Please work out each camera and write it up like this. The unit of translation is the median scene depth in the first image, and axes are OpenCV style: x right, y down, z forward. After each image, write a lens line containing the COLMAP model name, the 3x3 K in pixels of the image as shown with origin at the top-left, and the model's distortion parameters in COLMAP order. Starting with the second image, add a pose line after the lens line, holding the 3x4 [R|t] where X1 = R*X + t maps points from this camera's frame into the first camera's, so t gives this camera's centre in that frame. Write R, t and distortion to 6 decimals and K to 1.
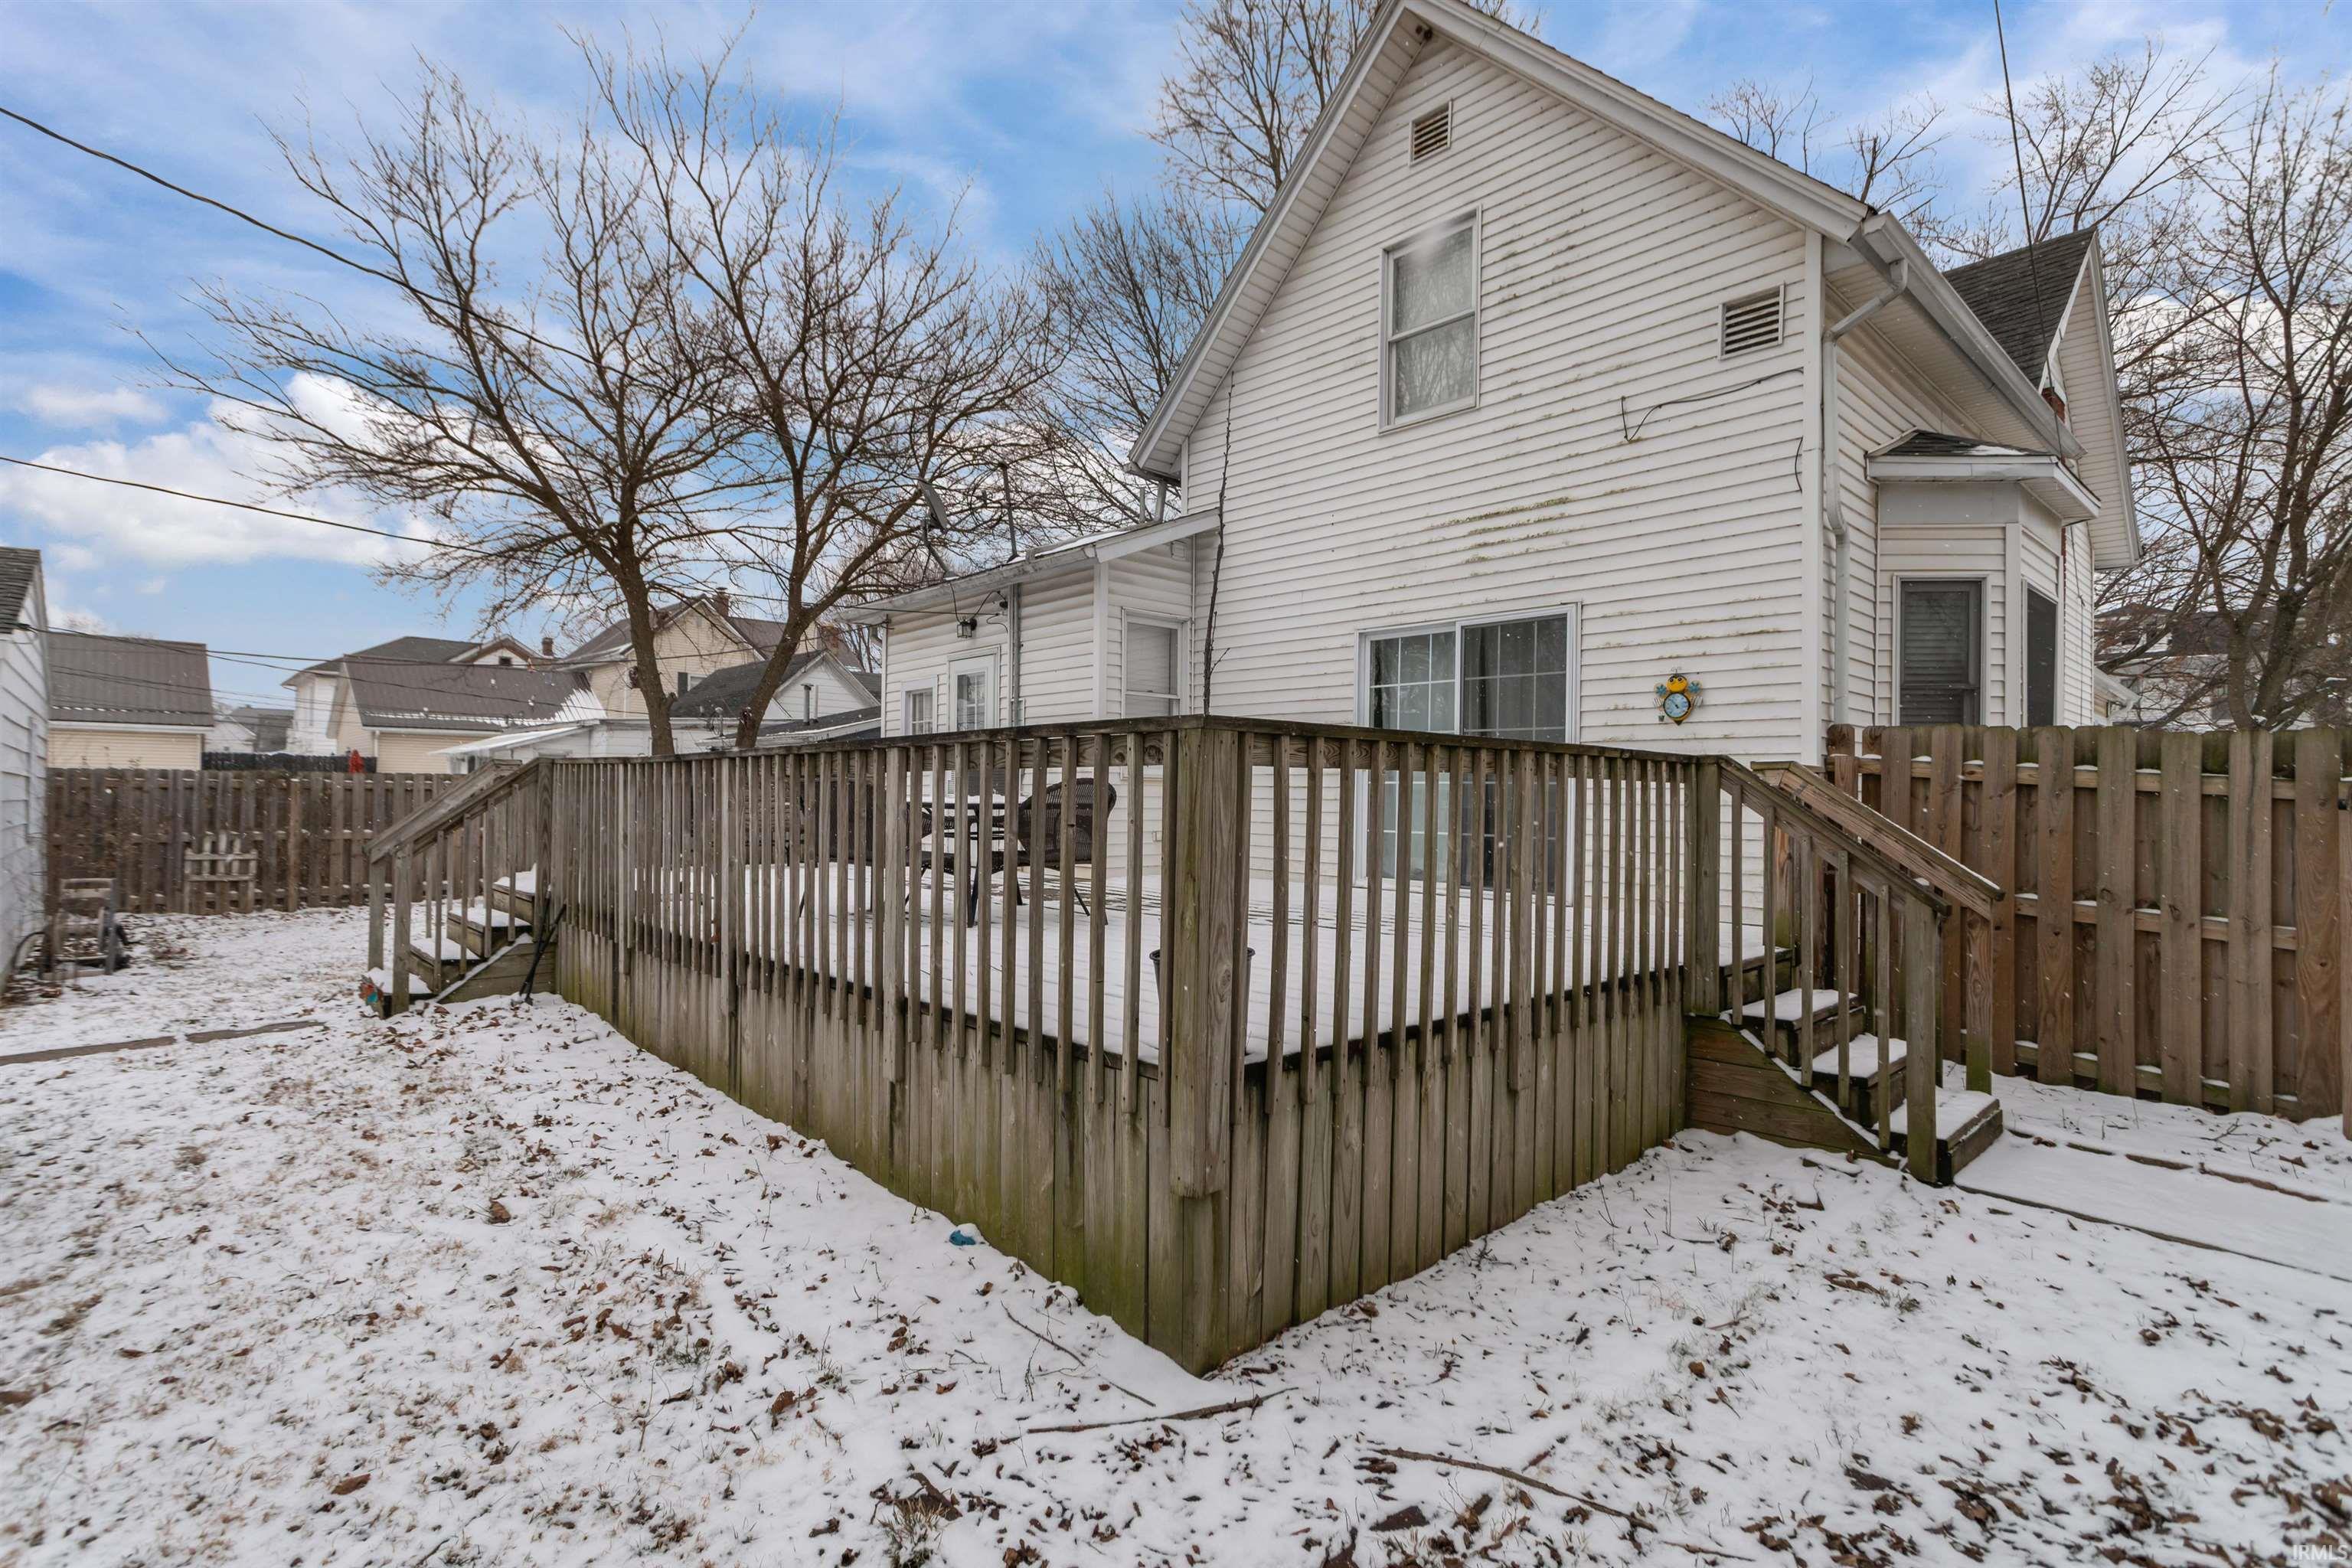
lens RADIAL K [[1108.1, 0, 1172.5], [0, 1108.1, 784.2], [0, 0, 1]] dist [-0.000200, 0.002552]
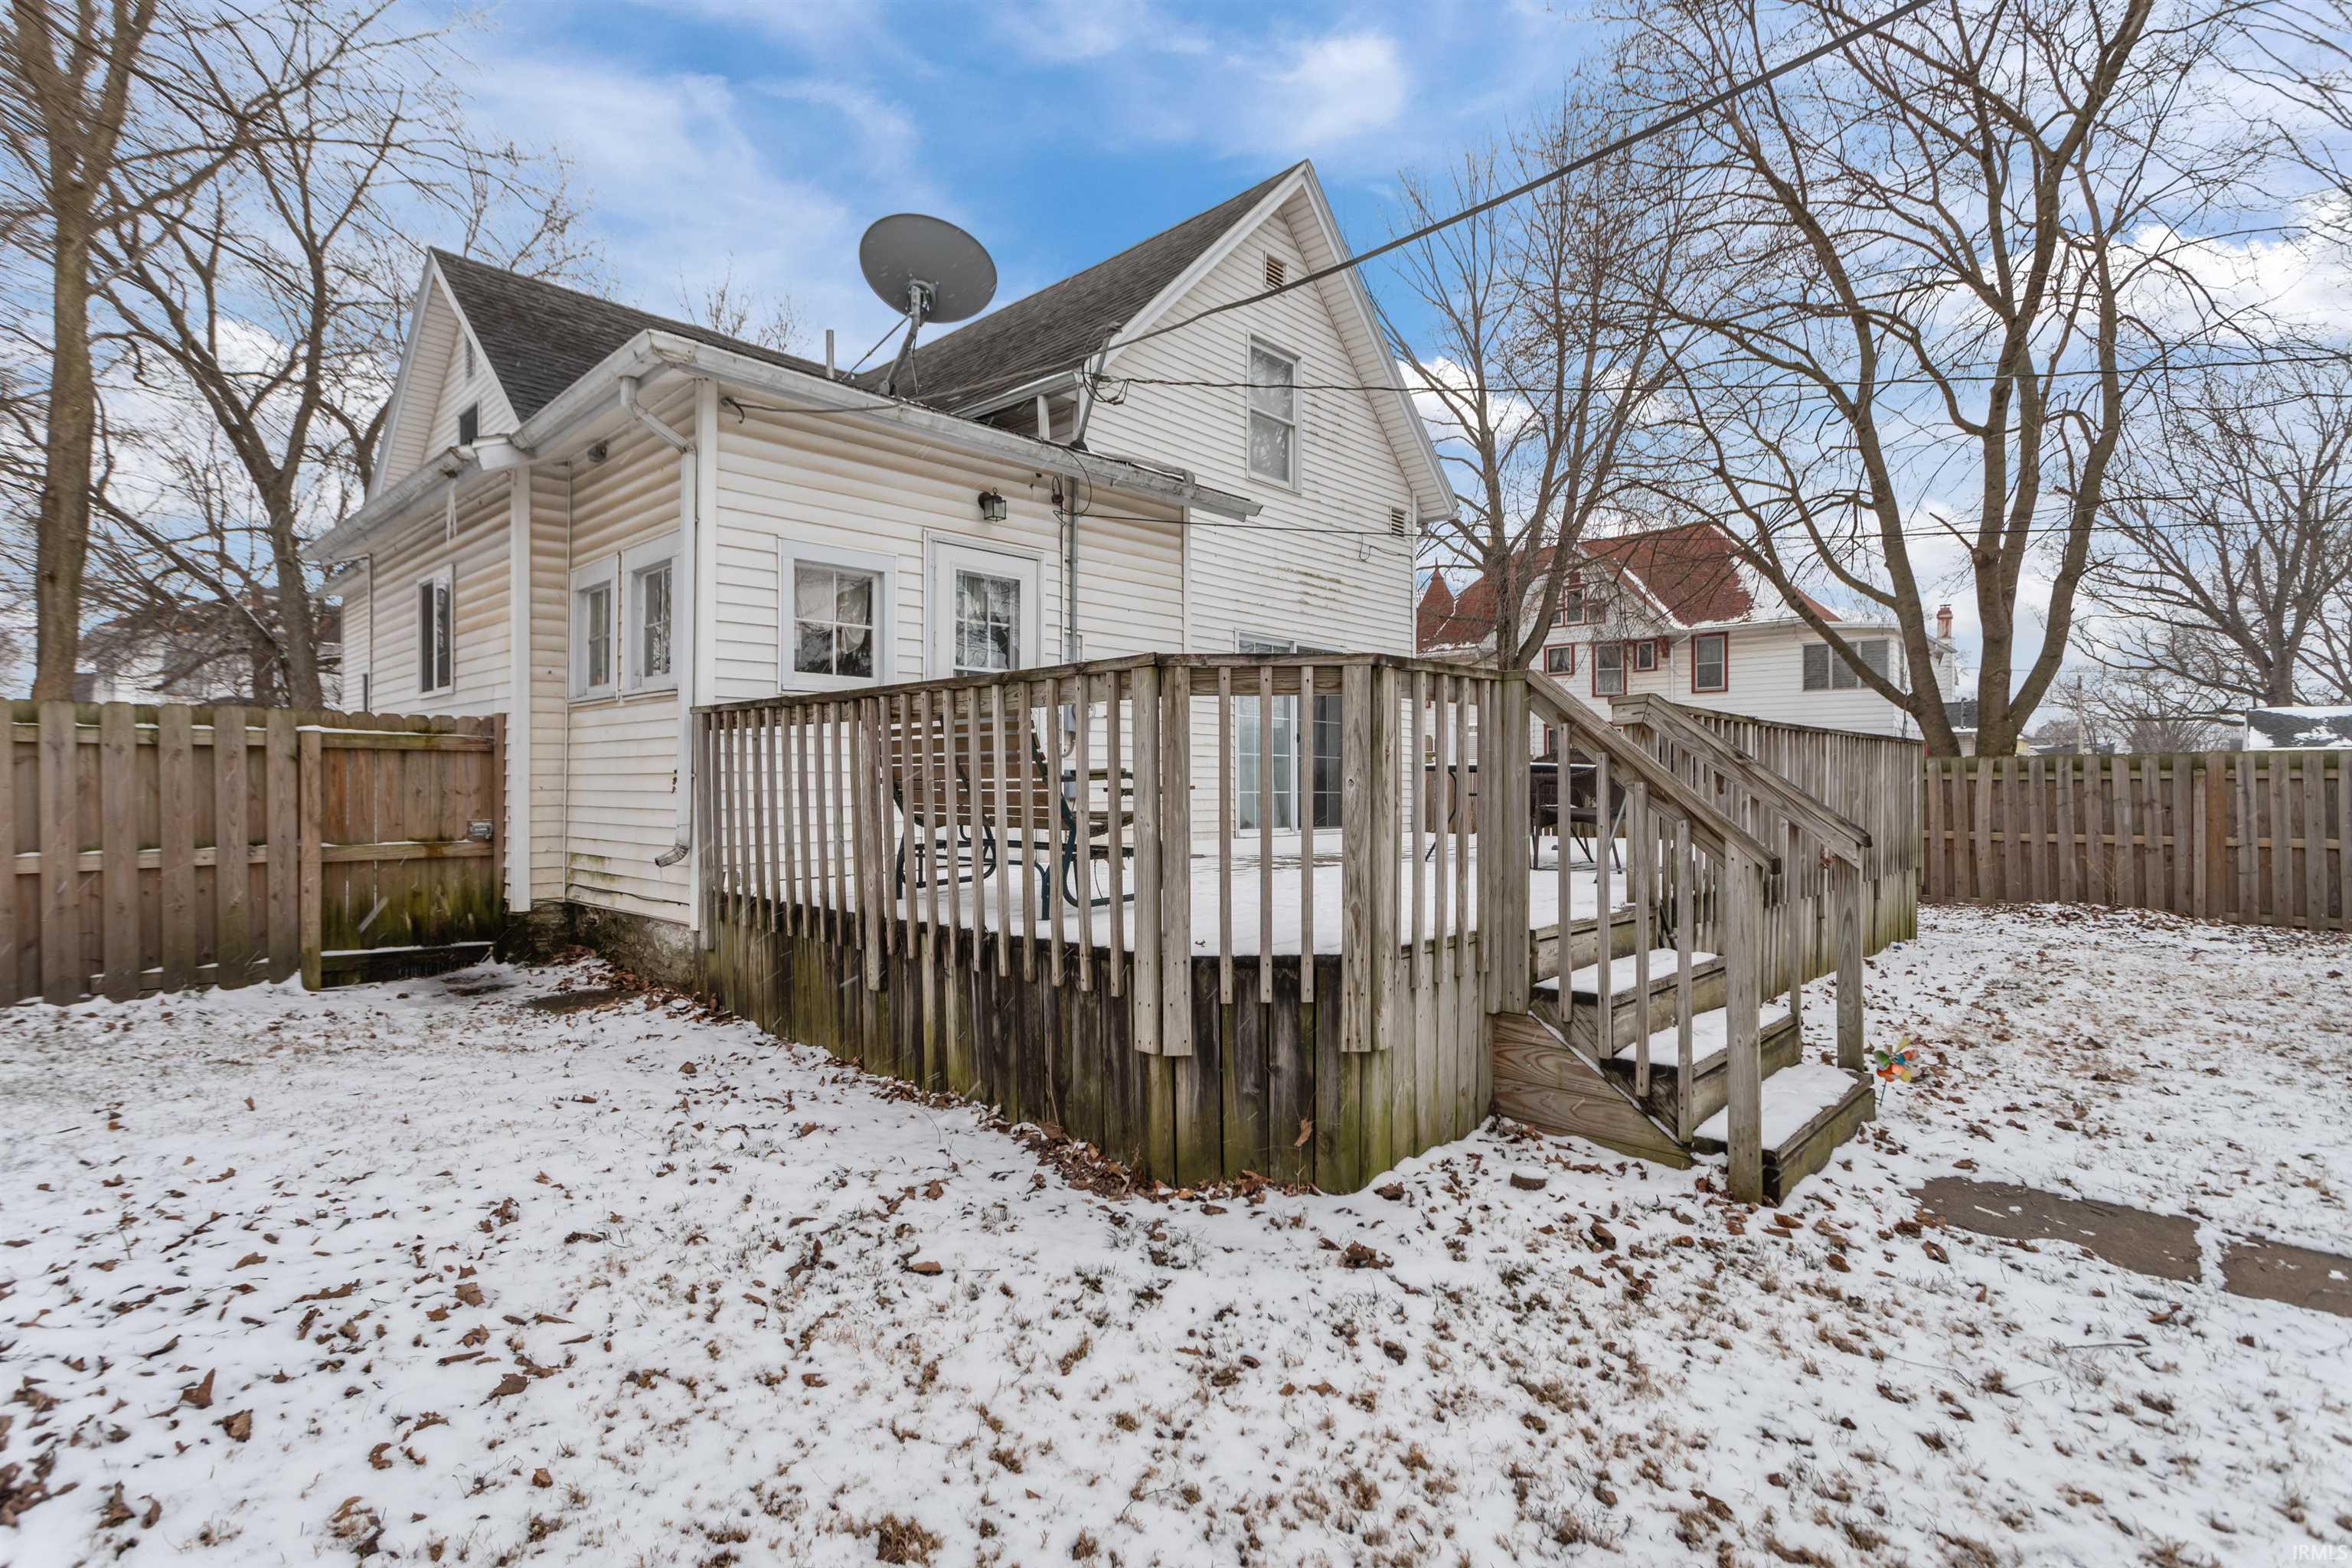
lens RADIAL K [[1108.1, 0, 1180.5], [0, 1108.1, 790.4], [0, 0, 1]] dist [-0.000200, 0.002552]
pose [[-0.064534, -0.013596, 0.997823, -1.199993], [-0.016075, 0.999792, 0.012583, 0.030074], [-0.997786, -0.015228, -0.064739, 1.282098]]
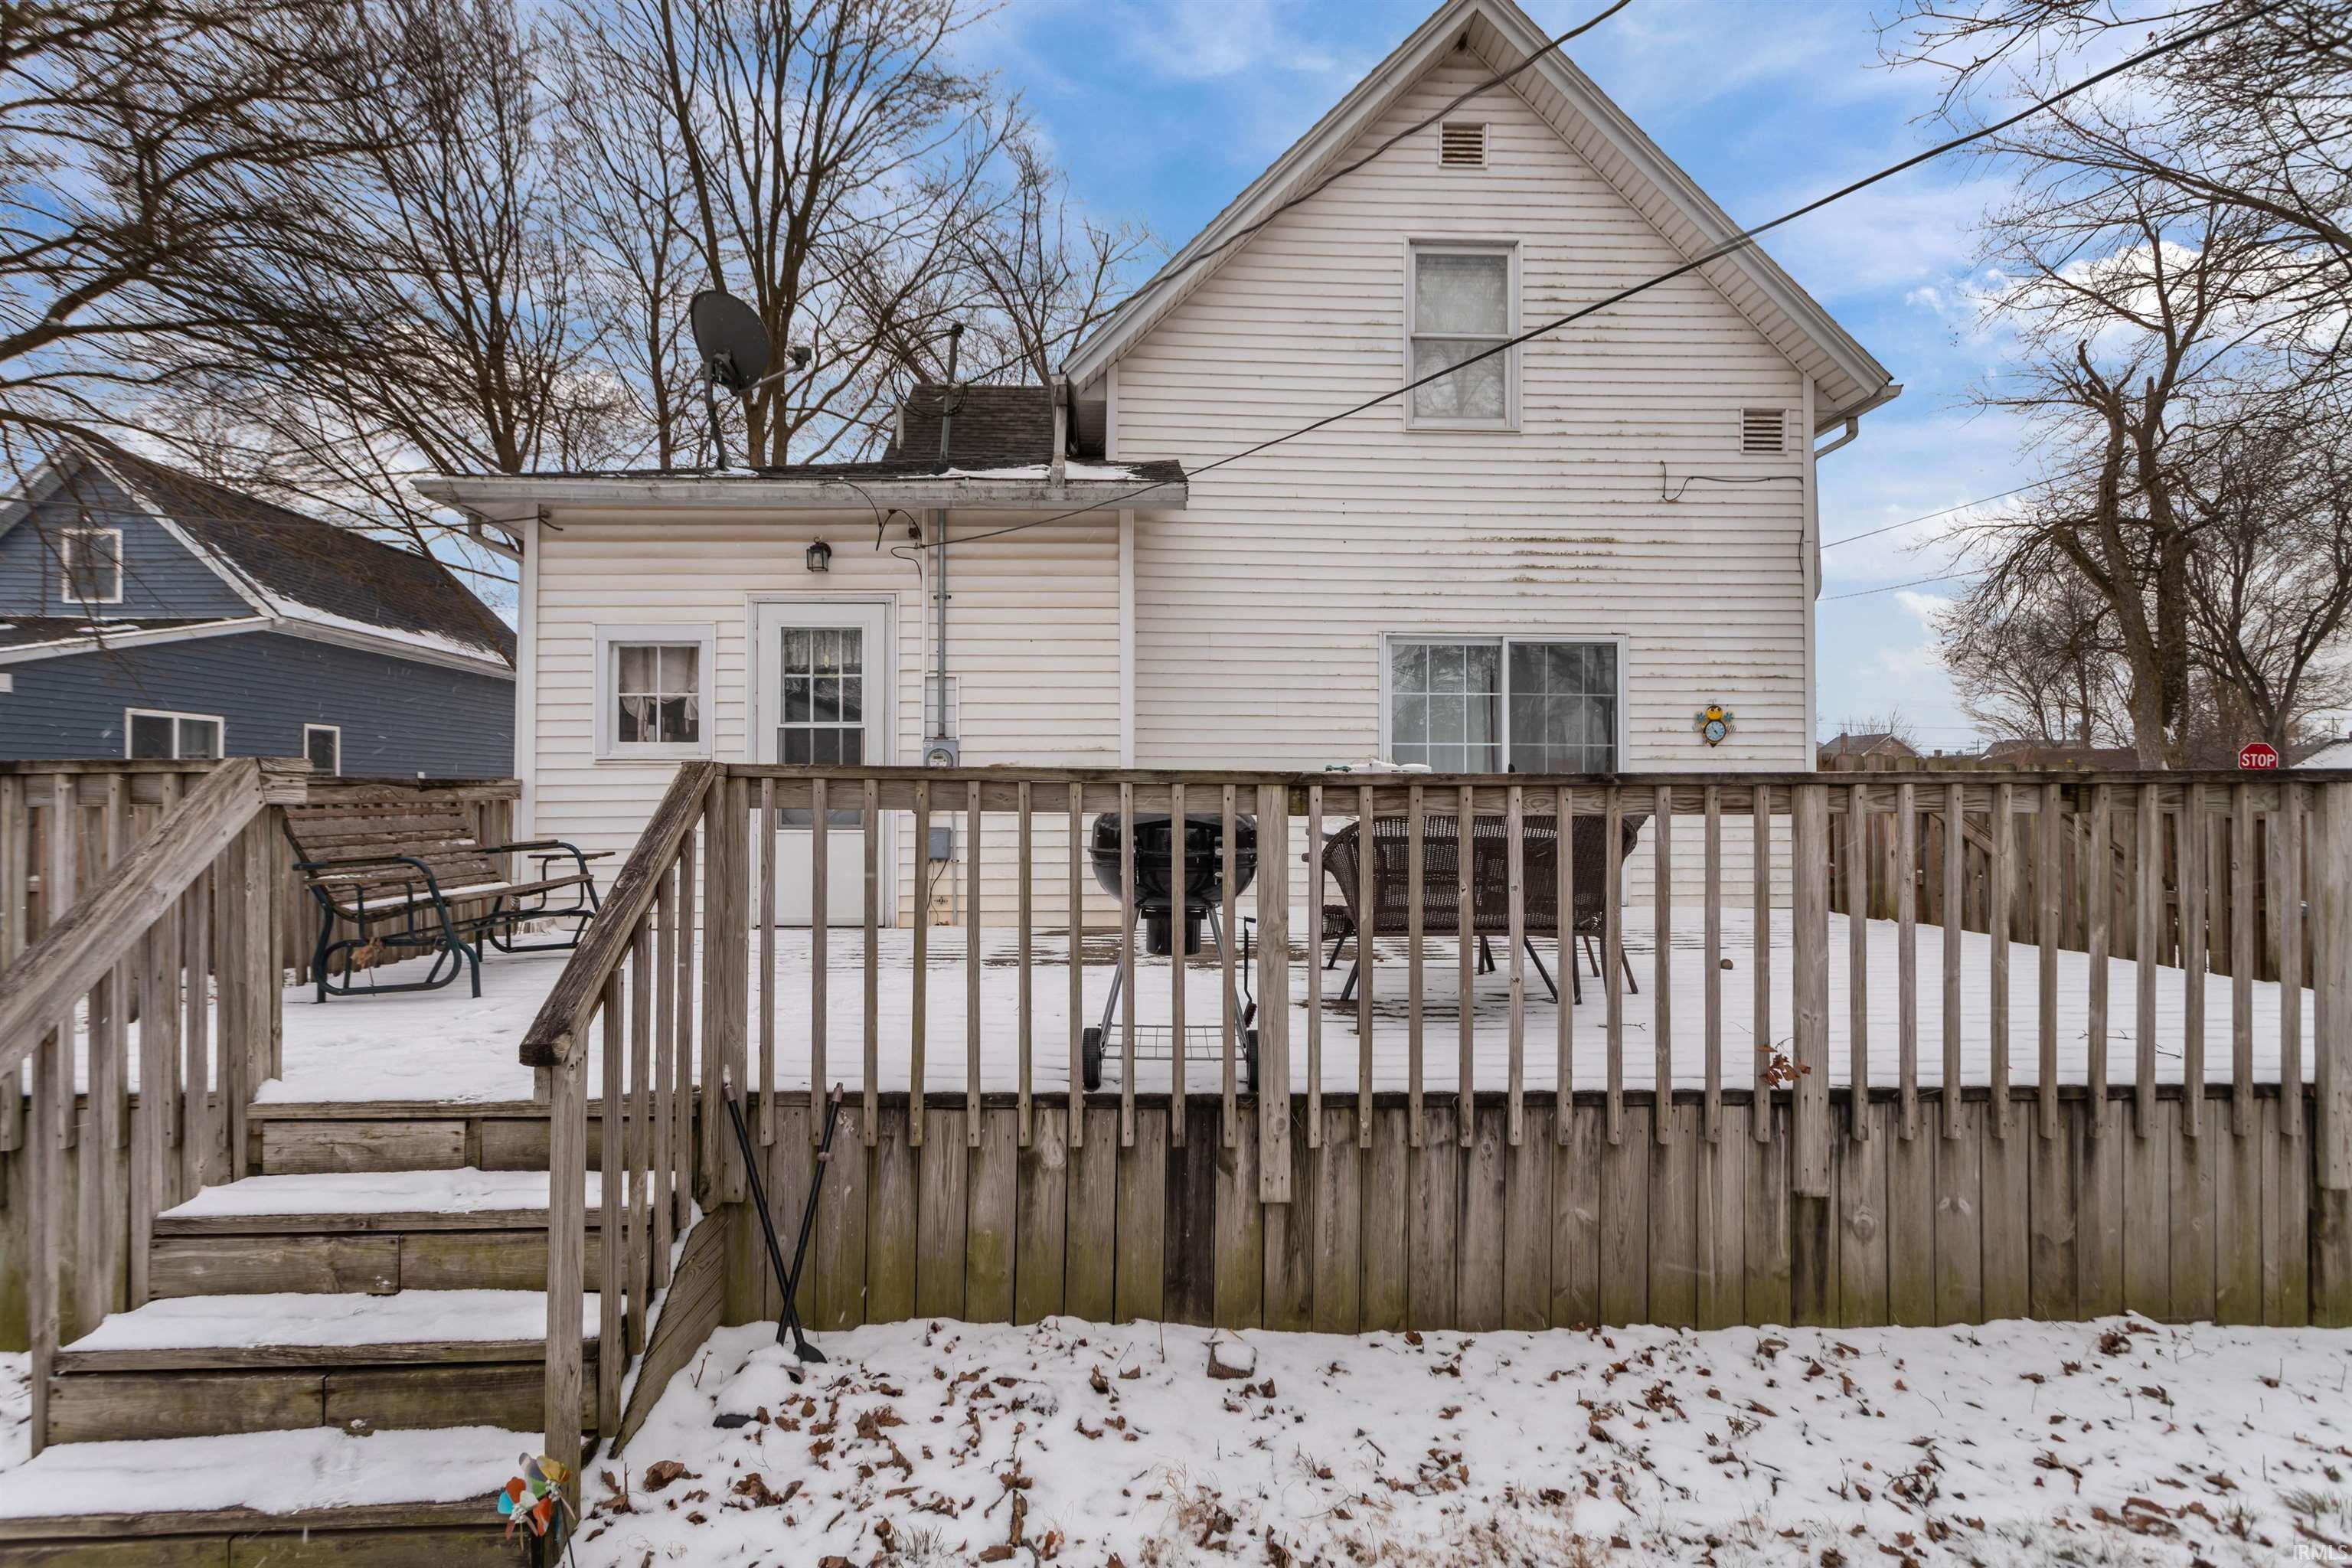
lens RADIAL K [[1108.1, 0, 1177.7], [0, 1108.1, 778.7], [0, 0, 1]] dist [-0.000200, 0.002552]
pose [[0.657669, -0.000582, 0.753307, -0.742083], [-0.004091, 0.999982, 0.004344, -0.019276], [-0.753296, -0.005938, 0.657655, 0.573214]]
